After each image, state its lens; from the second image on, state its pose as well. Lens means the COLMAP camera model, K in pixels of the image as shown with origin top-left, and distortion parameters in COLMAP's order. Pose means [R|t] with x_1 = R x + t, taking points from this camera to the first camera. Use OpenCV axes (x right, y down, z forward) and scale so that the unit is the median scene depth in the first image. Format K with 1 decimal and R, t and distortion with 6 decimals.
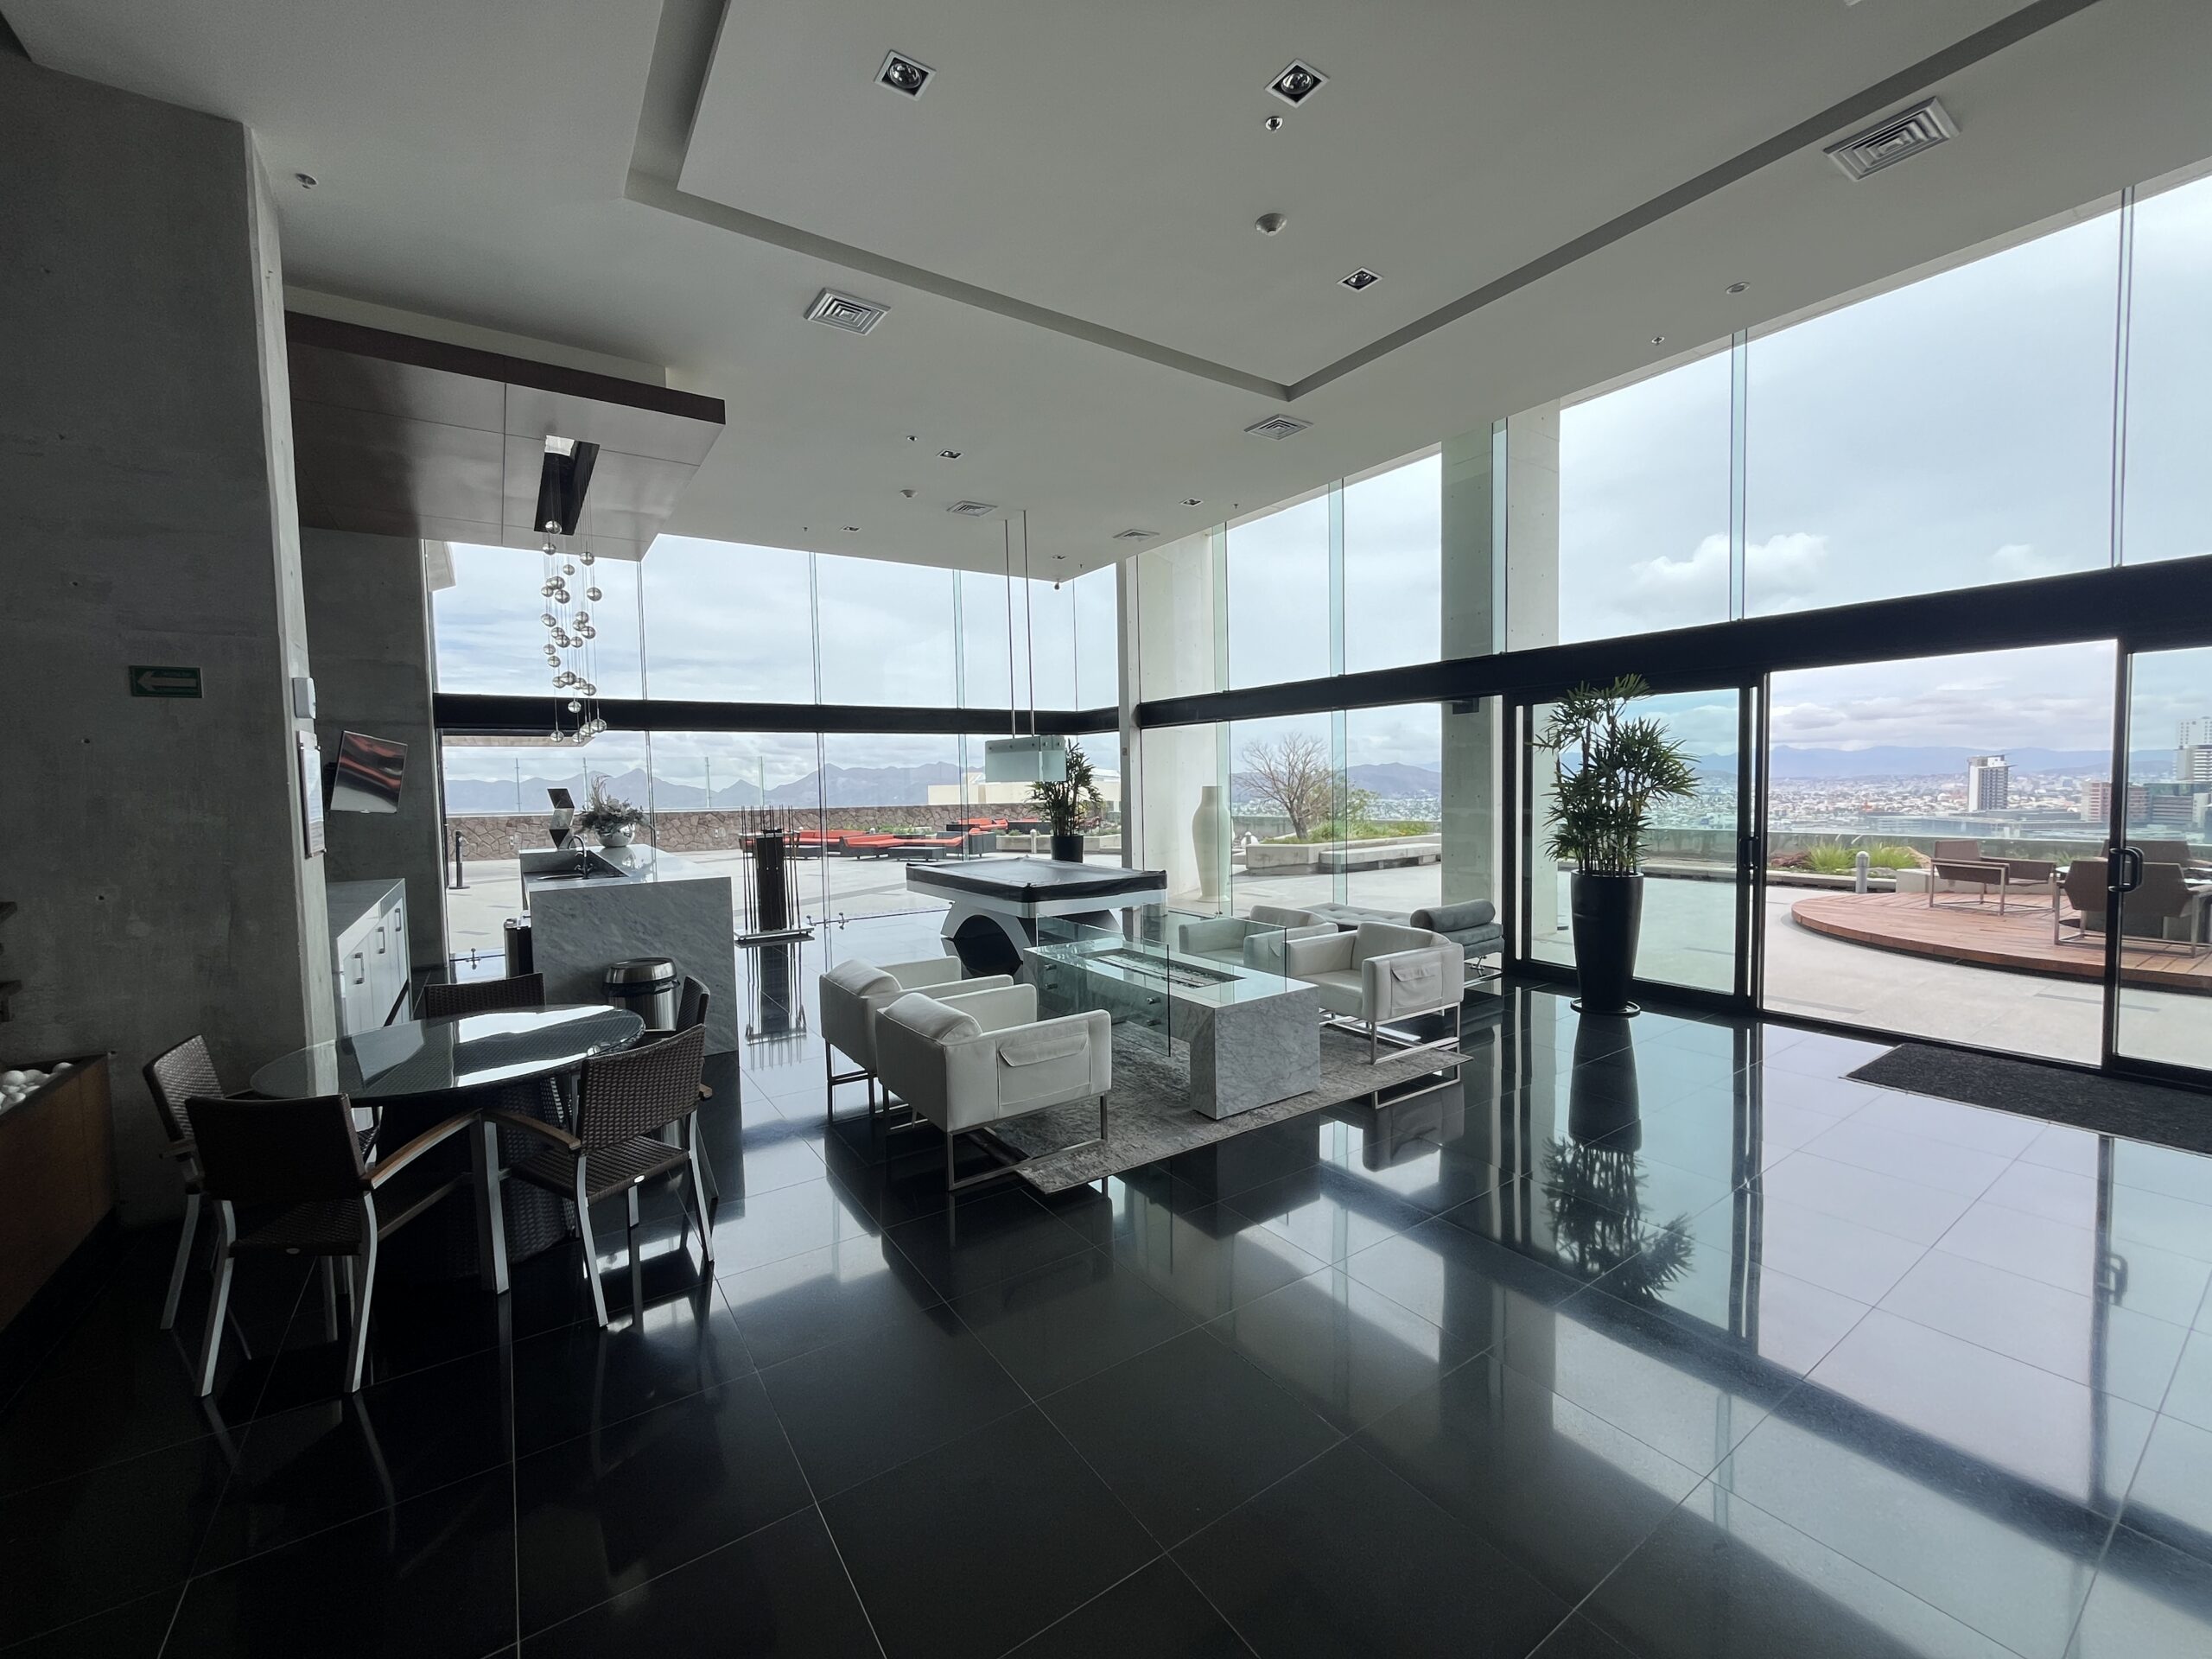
lens RADIAL K [[892.8, 0, 1121.3], [0, 892.8, 835.7], [0, 0, 1]] dist [-0.002024, -0.000619]
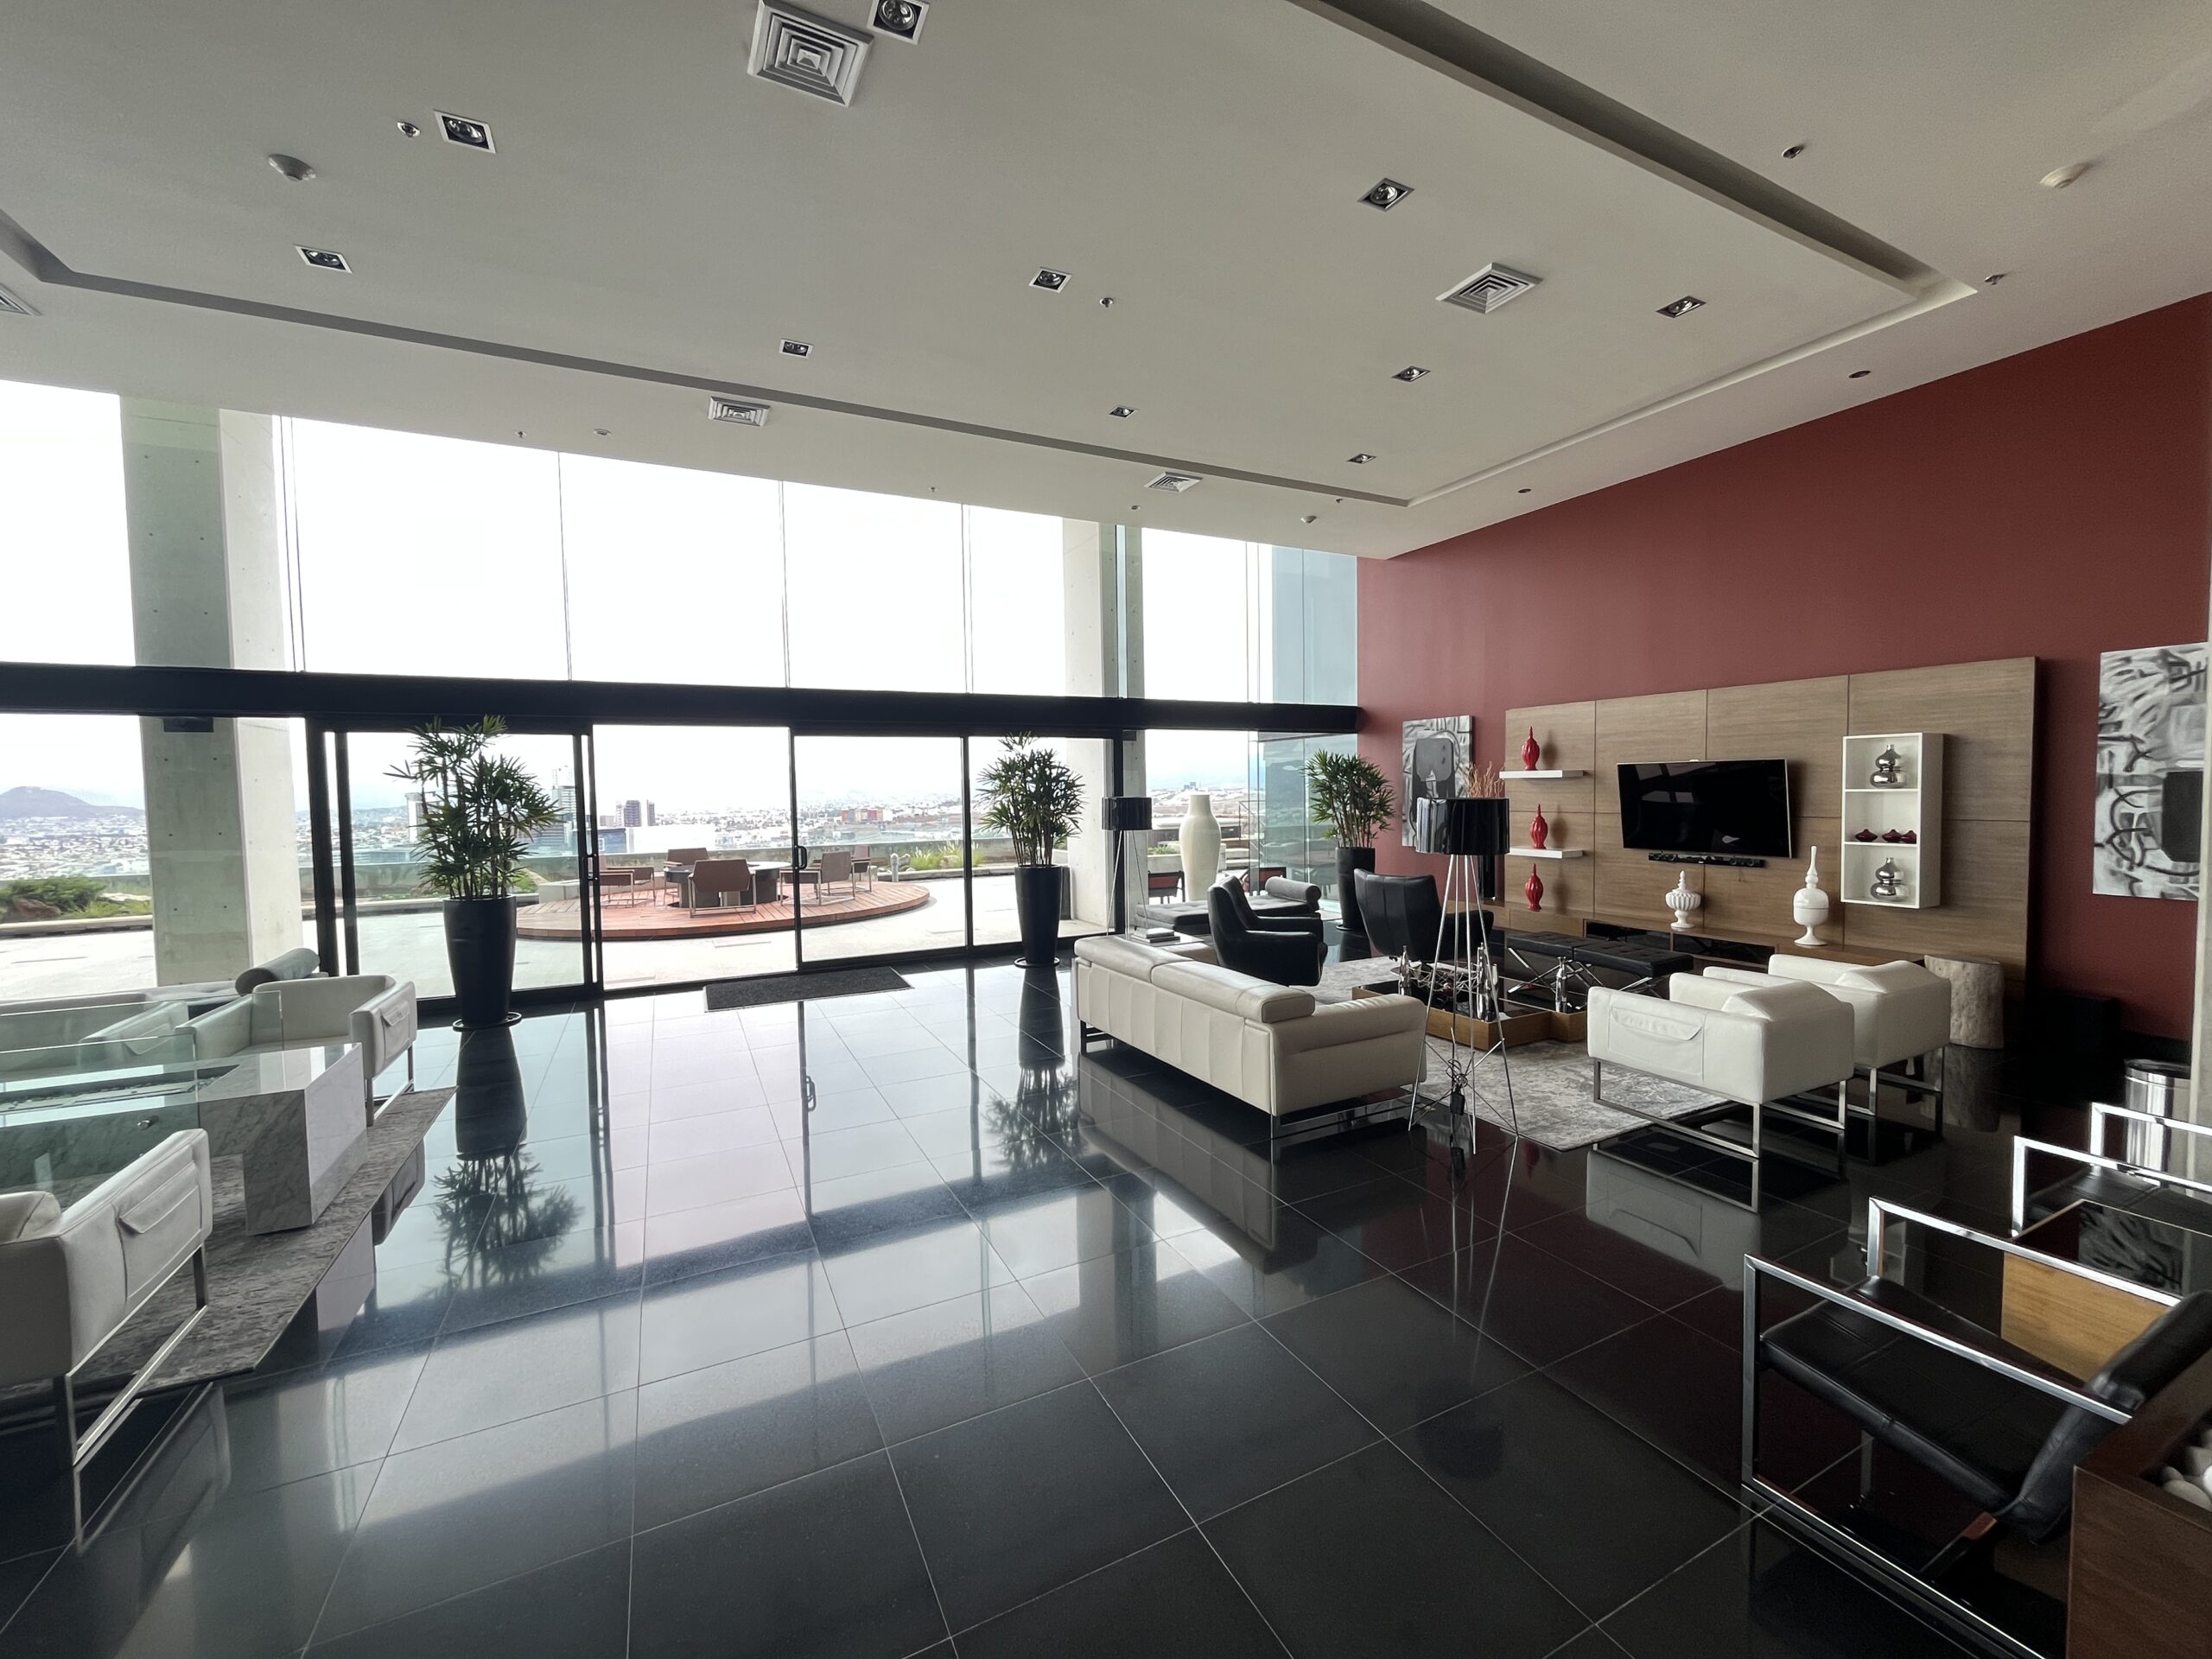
lens RADIAL K [[892.8, 0, 1099.5], [0, 892.8, 822.7], [0, 0, 1]] dist [-0.002024, -0.000619]
pose [[0.149045, -0.021660, 0.988593, -0.417170], [0.075253, 0.997109, 0.010501, -0.002437], [-0.985963, 0.072829, 0.150244, 0.100027]]
